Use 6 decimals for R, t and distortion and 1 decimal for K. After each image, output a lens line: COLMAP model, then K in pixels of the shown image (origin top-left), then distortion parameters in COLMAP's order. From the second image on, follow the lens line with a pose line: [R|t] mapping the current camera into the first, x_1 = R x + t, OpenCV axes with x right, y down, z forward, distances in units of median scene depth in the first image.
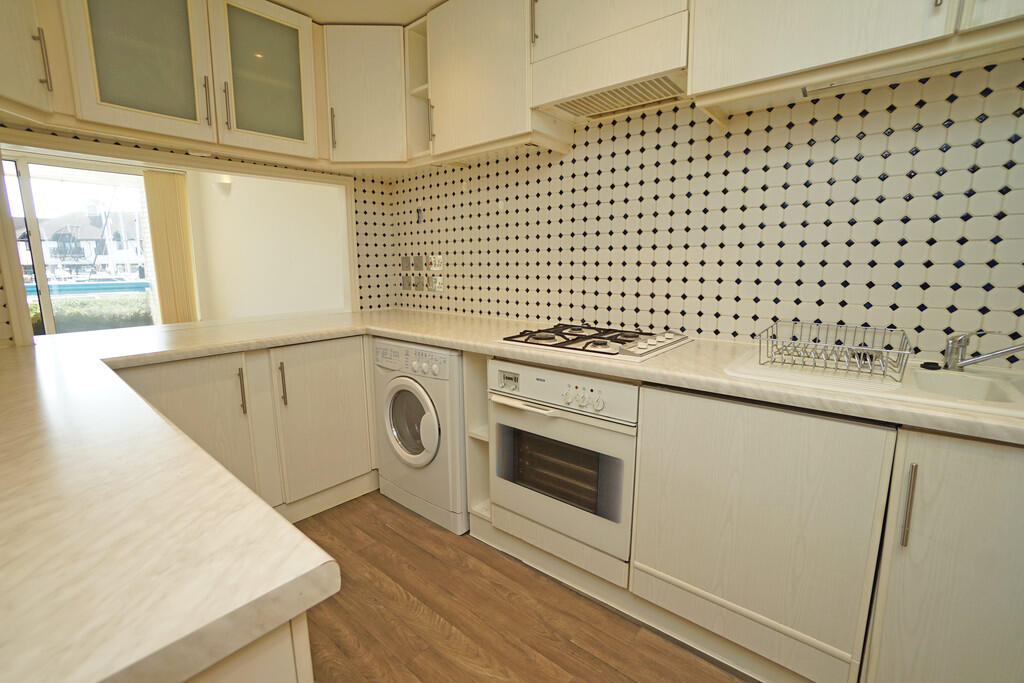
lens RADIAL K [[449.7, 0, 512.6], [0, 449.7, 339.8], [0, 0, 1]] dist [-0.043083, -0.000146]
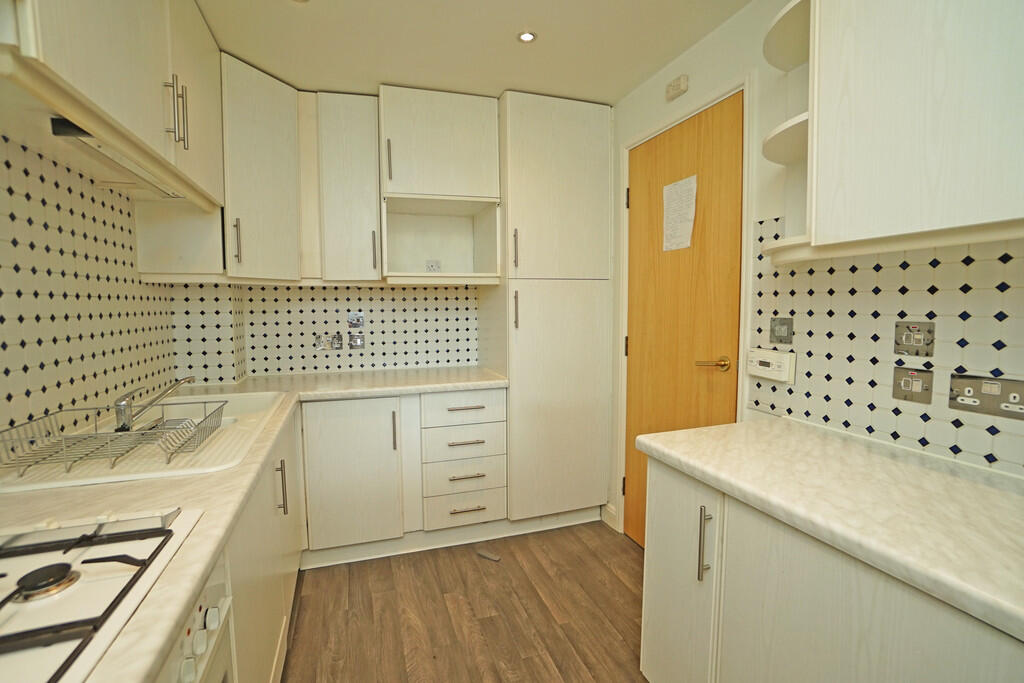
lens RADIAL K [[449.7, 0, 509.9], [0, 449.7, 342.0], [0, 0, 1]] dist [-0.043083, -0.000146]
pose [[-0.856996, -0.031988, 0.514329, -1.054626], [0.088769, 0.973988, 0.208487, -0.710781], [-0.507619, 0.224330, -0.831865, 3.348832]]
